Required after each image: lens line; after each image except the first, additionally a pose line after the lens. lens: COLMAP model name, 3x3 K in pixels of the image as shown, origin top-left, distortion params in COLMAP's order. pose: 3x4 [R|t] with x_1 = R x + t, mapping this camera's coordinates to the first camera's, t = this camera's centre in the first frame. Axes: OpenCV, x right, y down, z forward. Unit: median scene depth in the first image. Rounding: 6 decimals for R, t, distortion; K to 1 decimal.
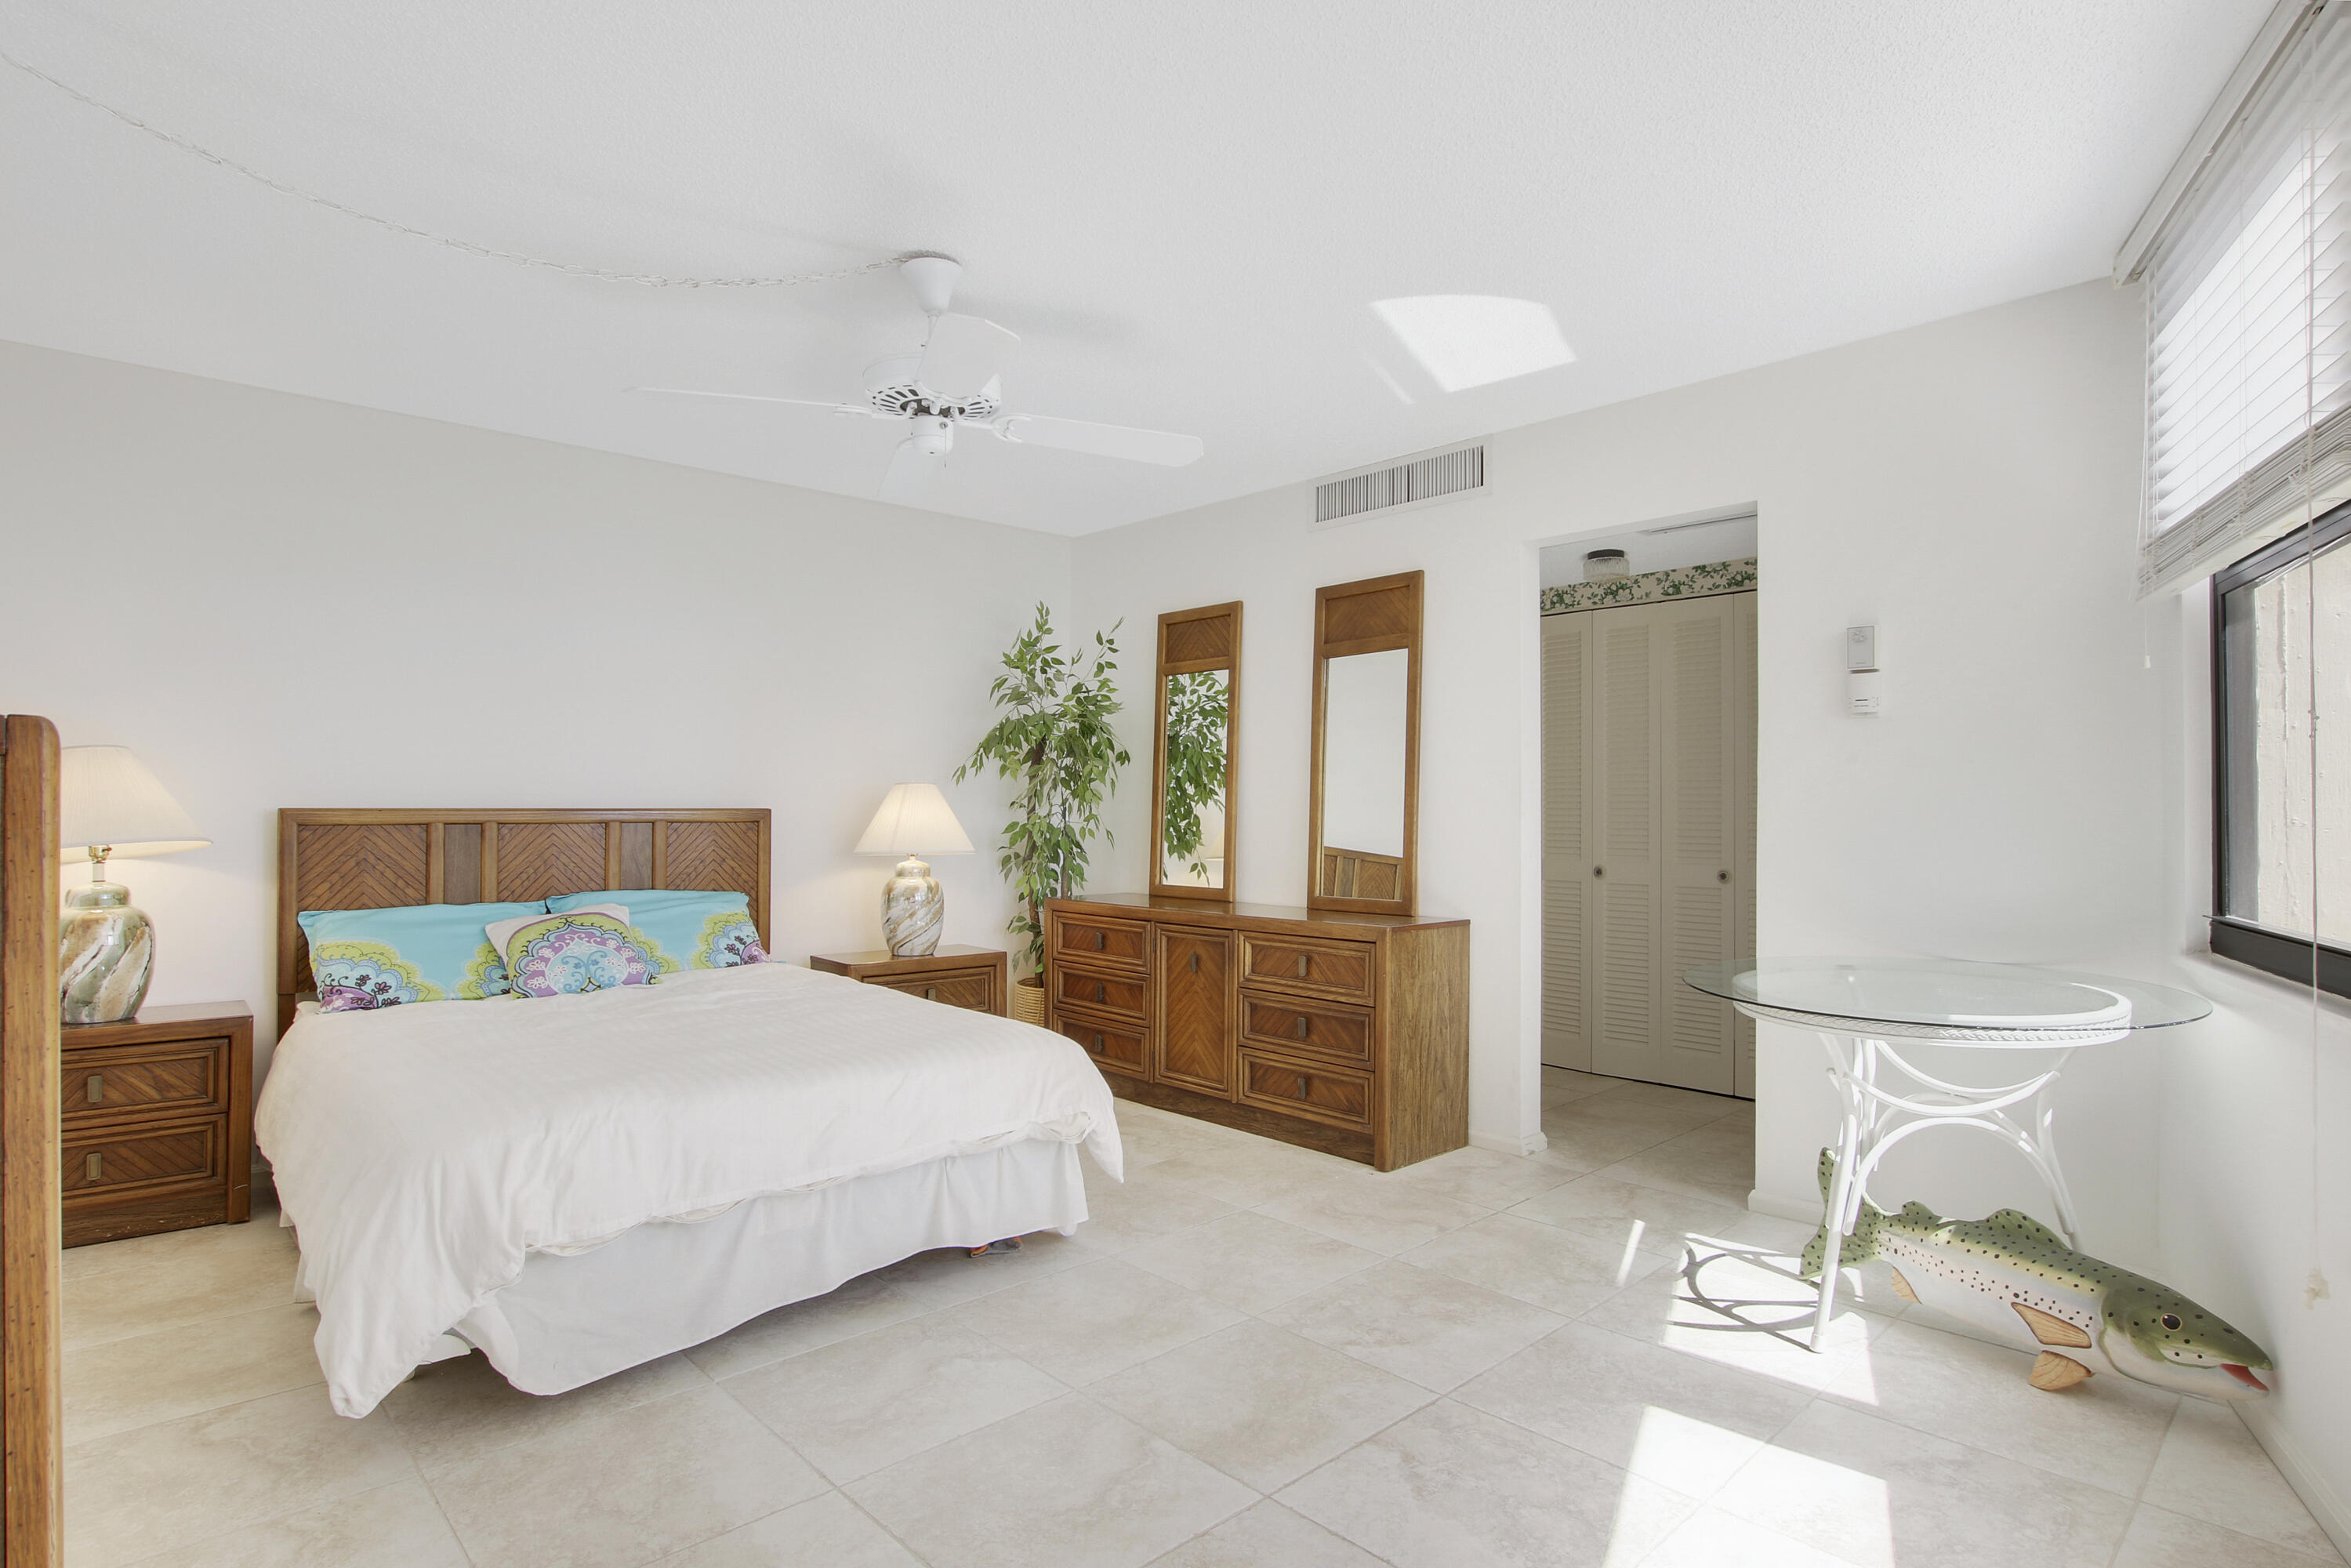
lens RADIAL K [[1218.0, 0, 1156.9], [0, 1218.0, 805.9], [0, 0, 1]] dist [-0.020121, 0.002113]
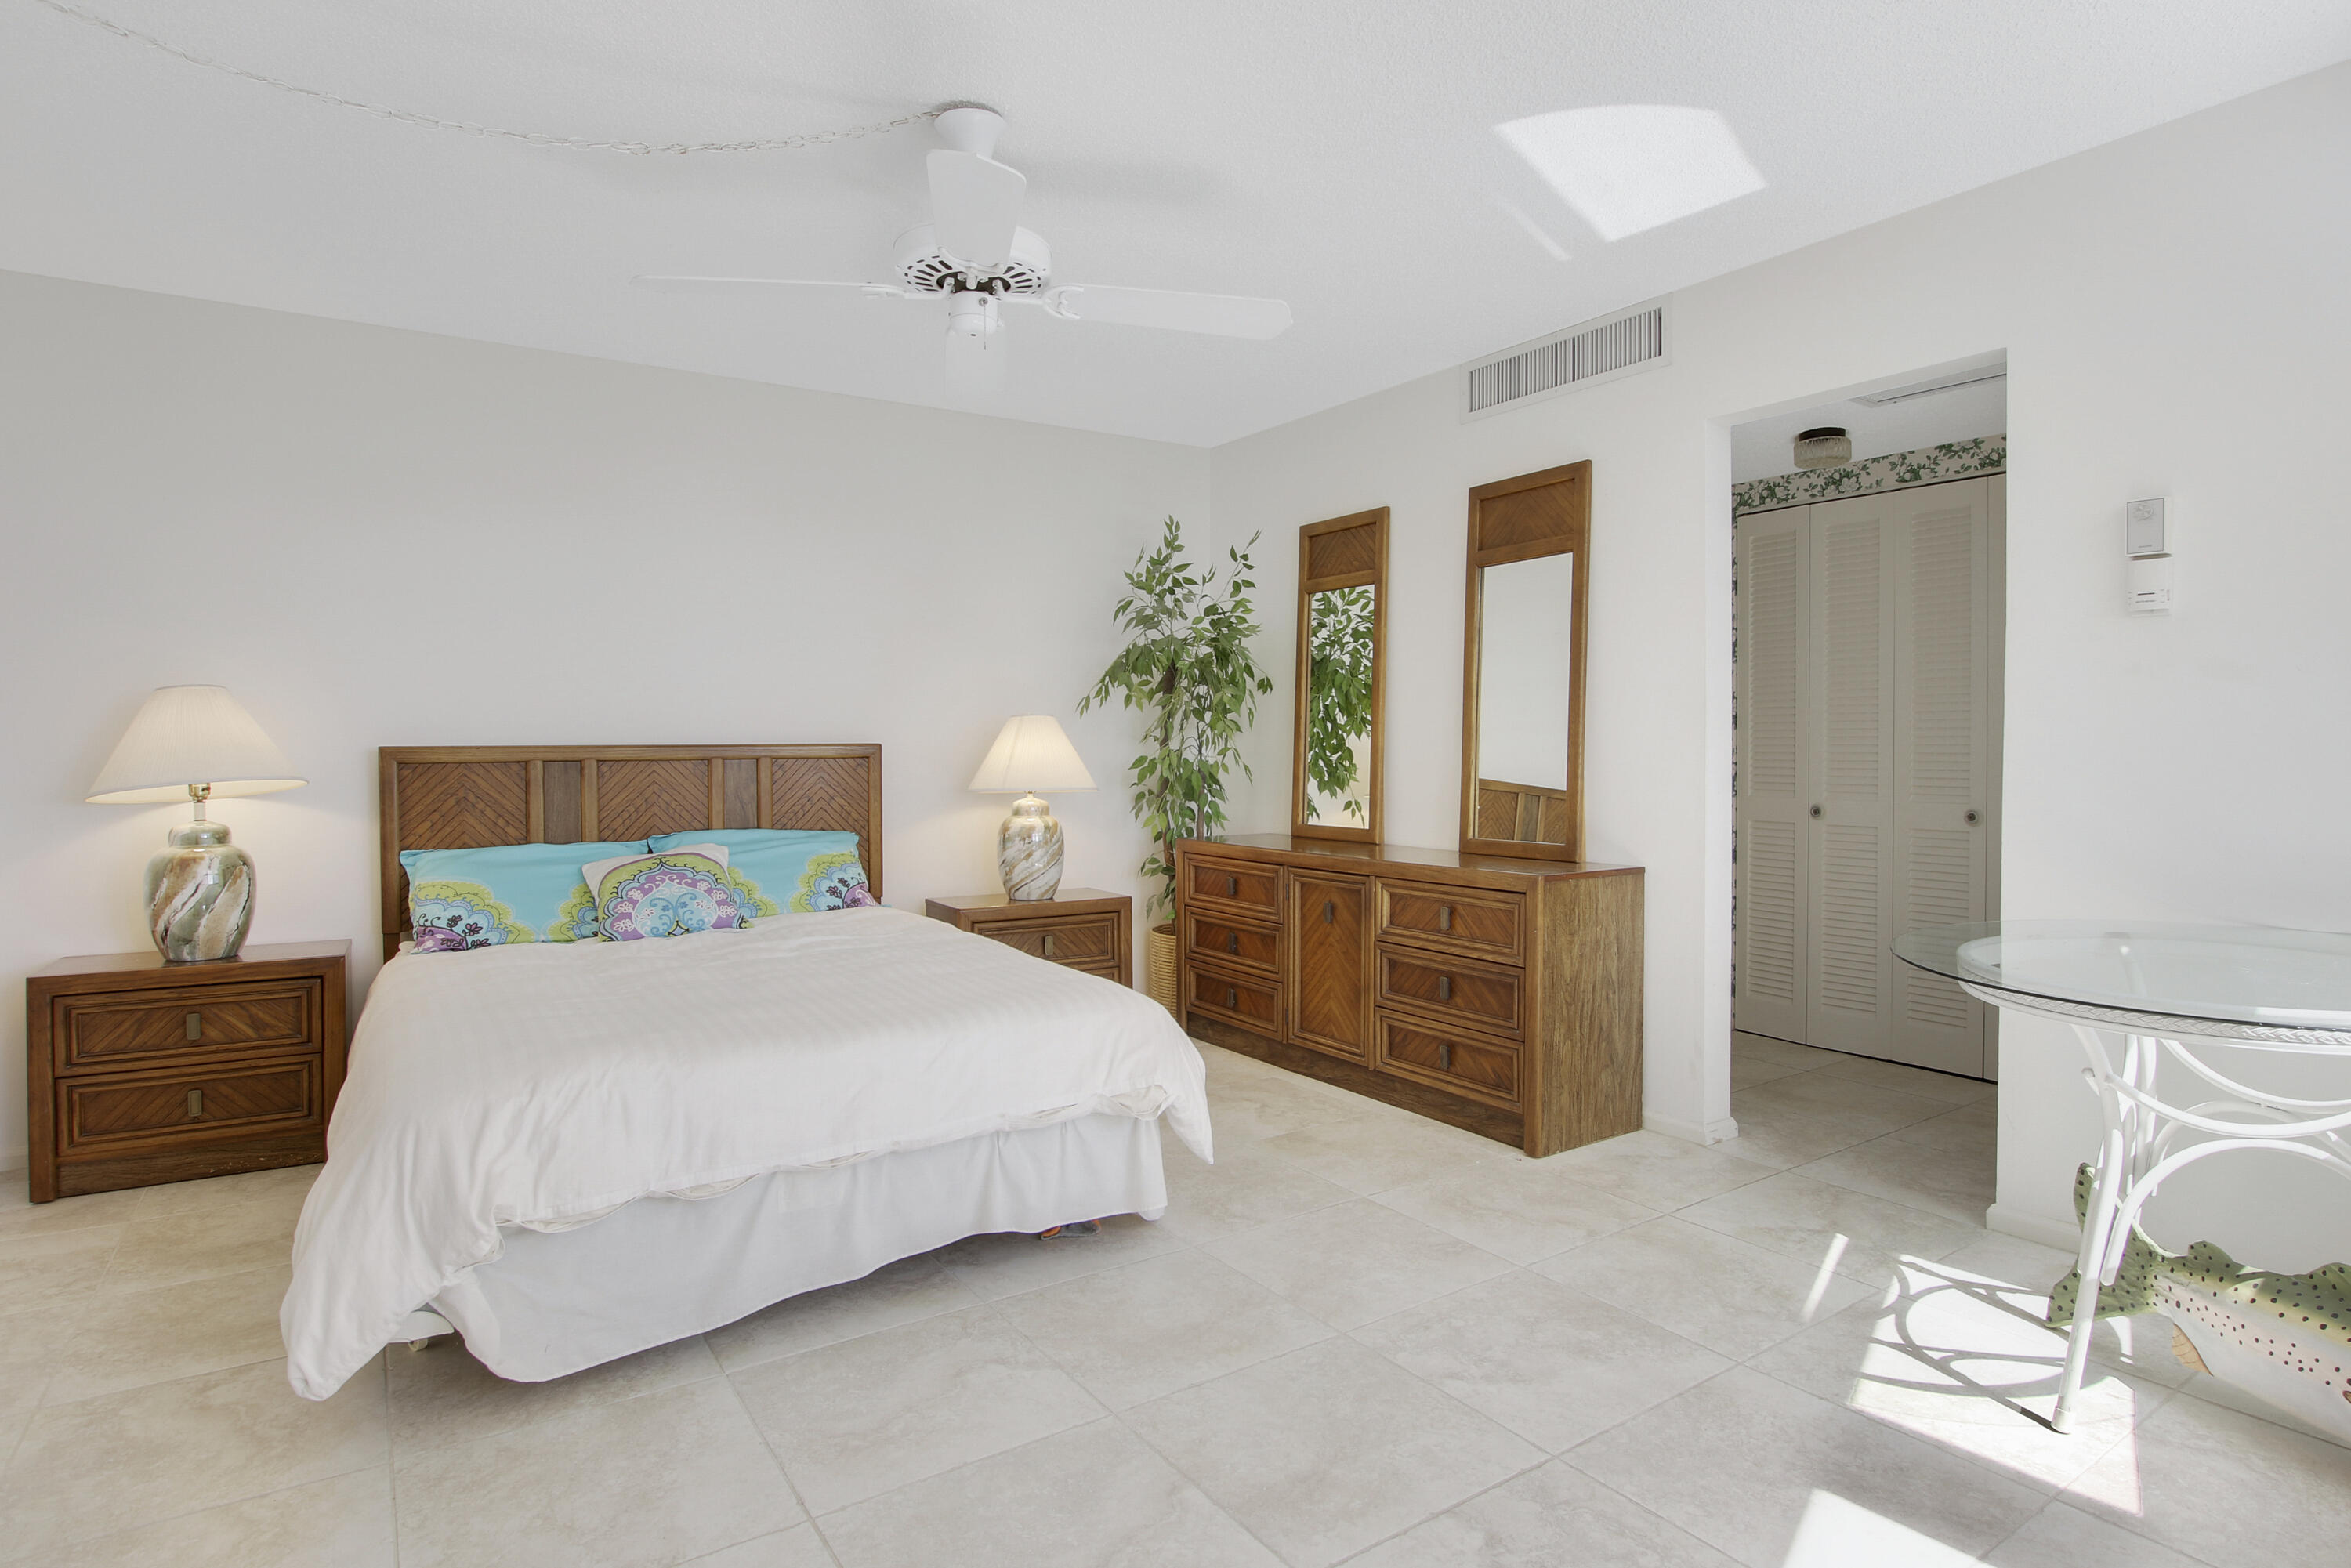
lens RADIAL K [[1217.9, 0, 1199.1], [0, 1217.9, 775.8], [0, 0, 1]] dist [-0.020121, 0.002113]
pose [[0.987760, -0.003043, -0.155953, 0.102188], [0.007310, 0.999614, 0.026792, 0.004889], [0.155812, -0.027604, 0.987401, 0.137611]]
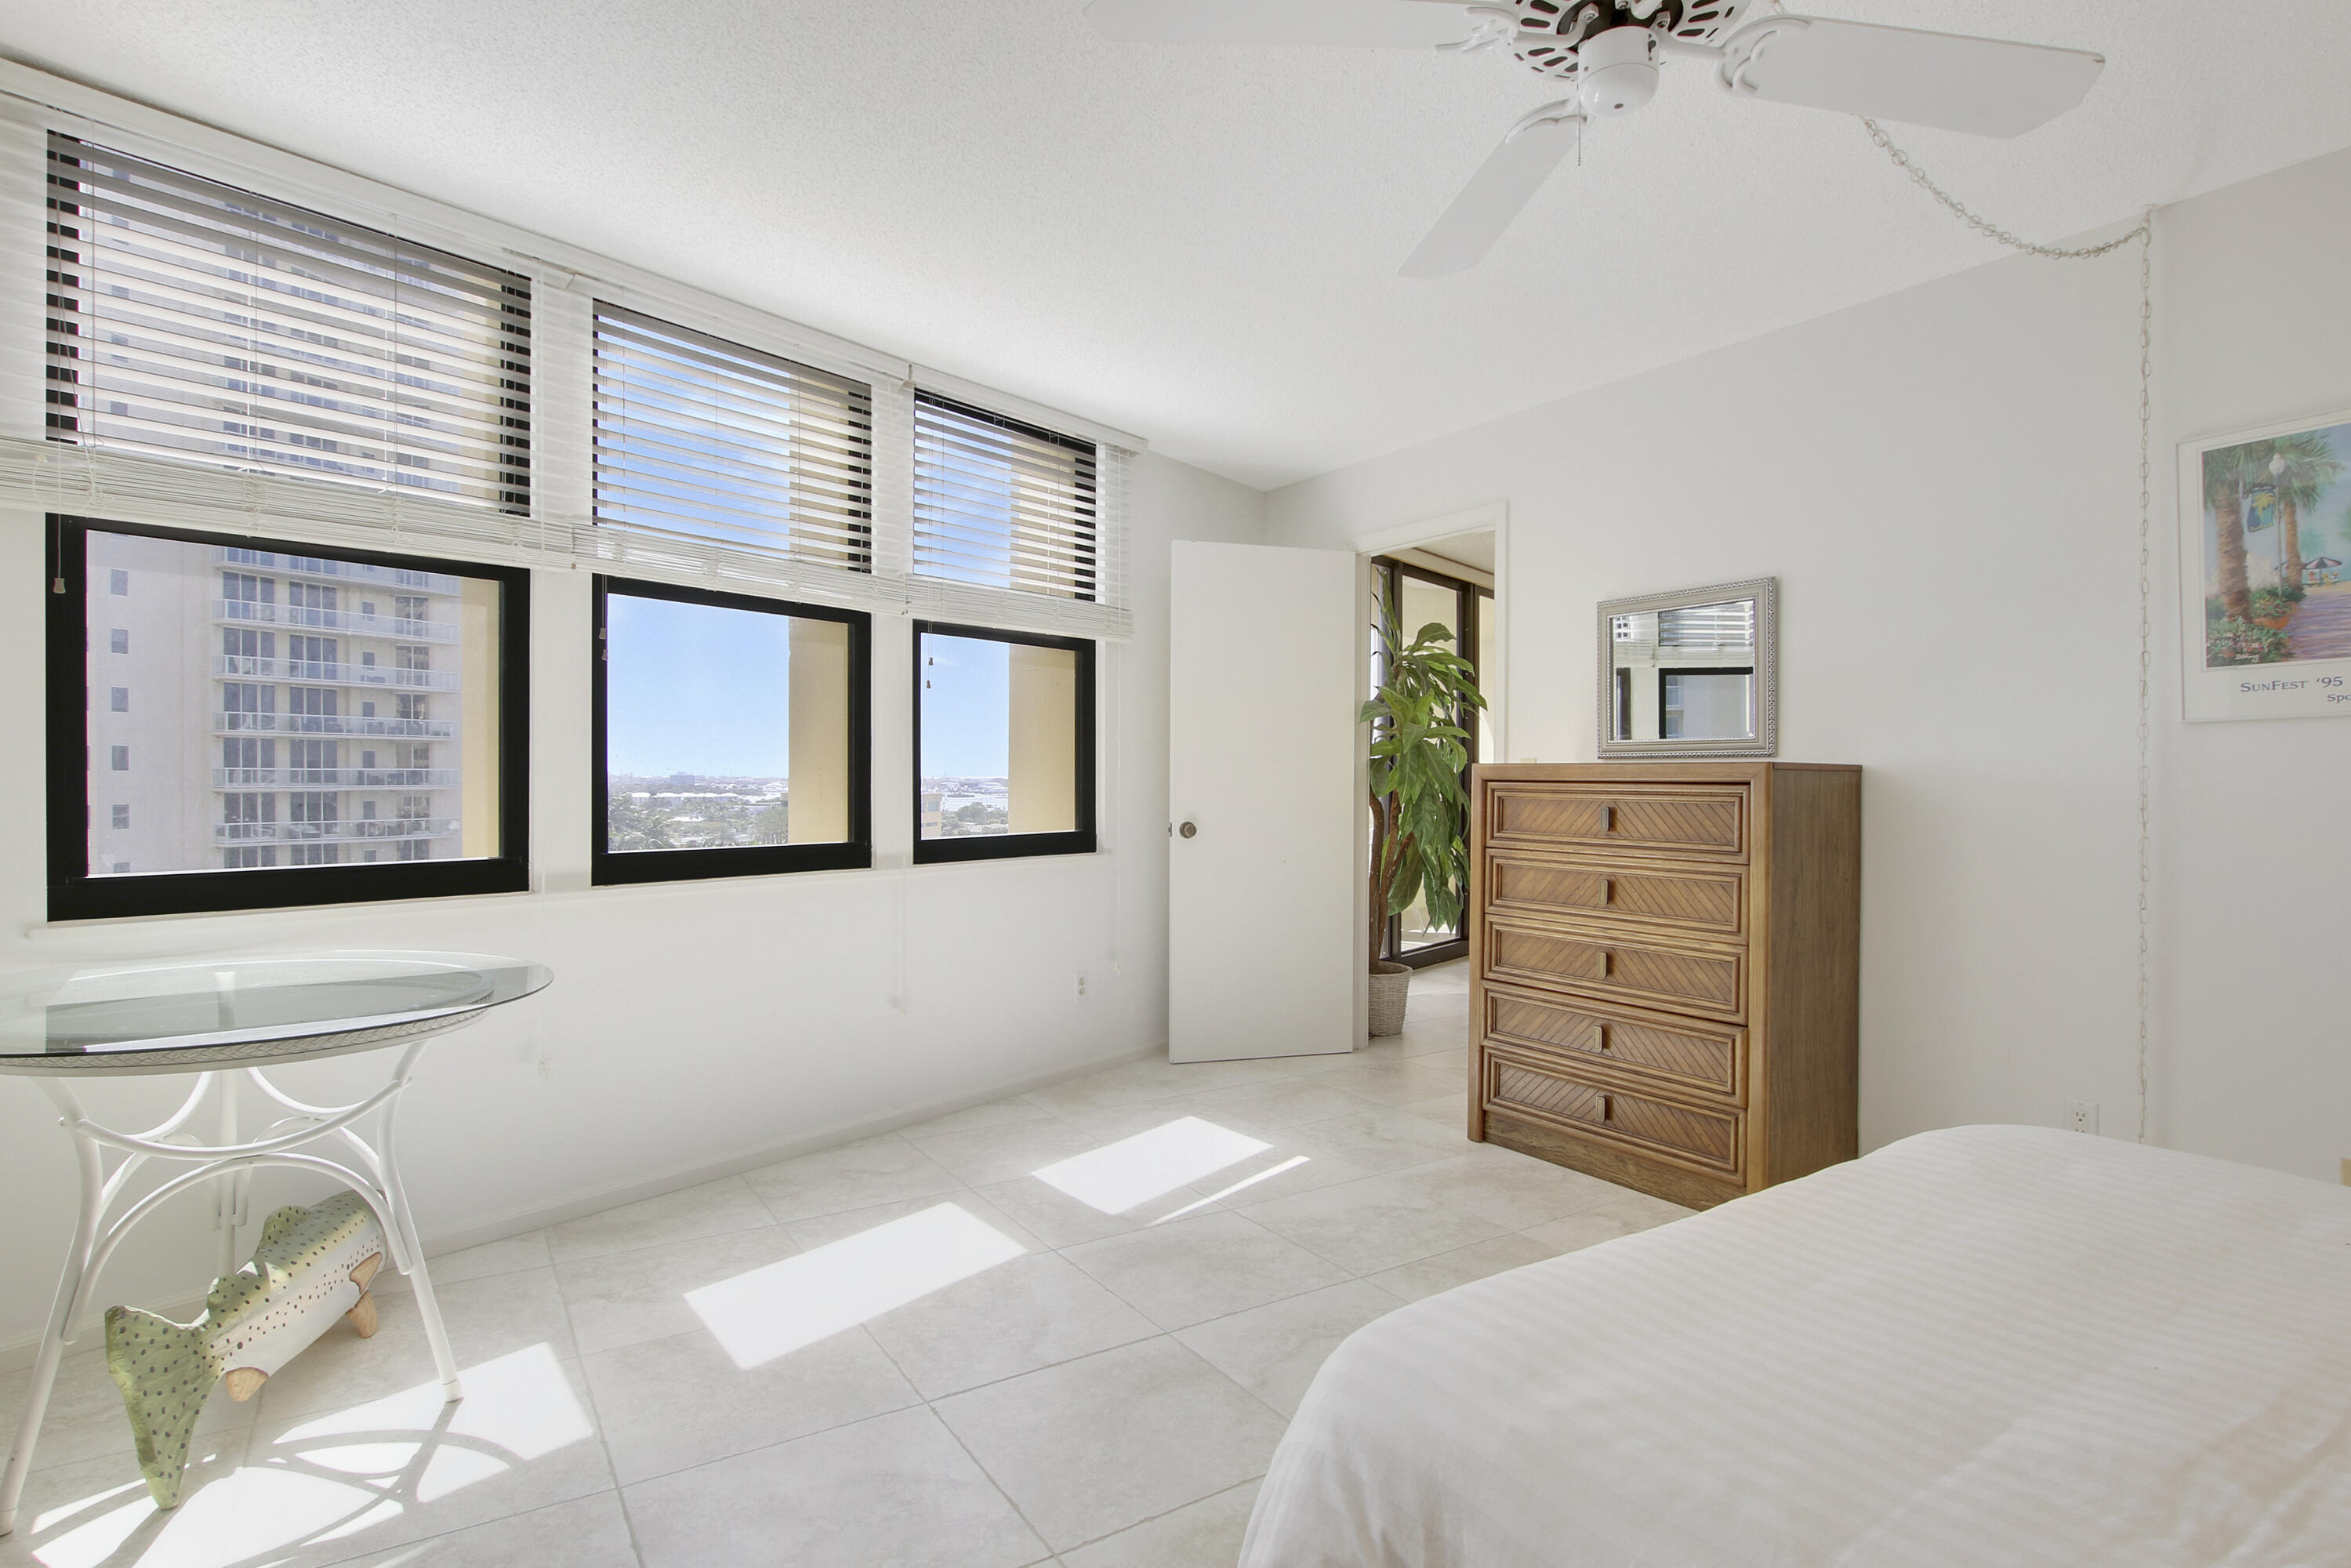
lens RADIAL K [[1218.0, 0, 1172.2], [0, 1218.0, 789.6], [0, 0, 1]] dist [-0.020121, 0.002113]
pose [[-0.987288, 0.000518, 0.158940, -0.072829], [-0.000510, 0.999979, -0.006427, 0.024032], [-0.158940, -0.006427, -0.987267, 1.482589]]
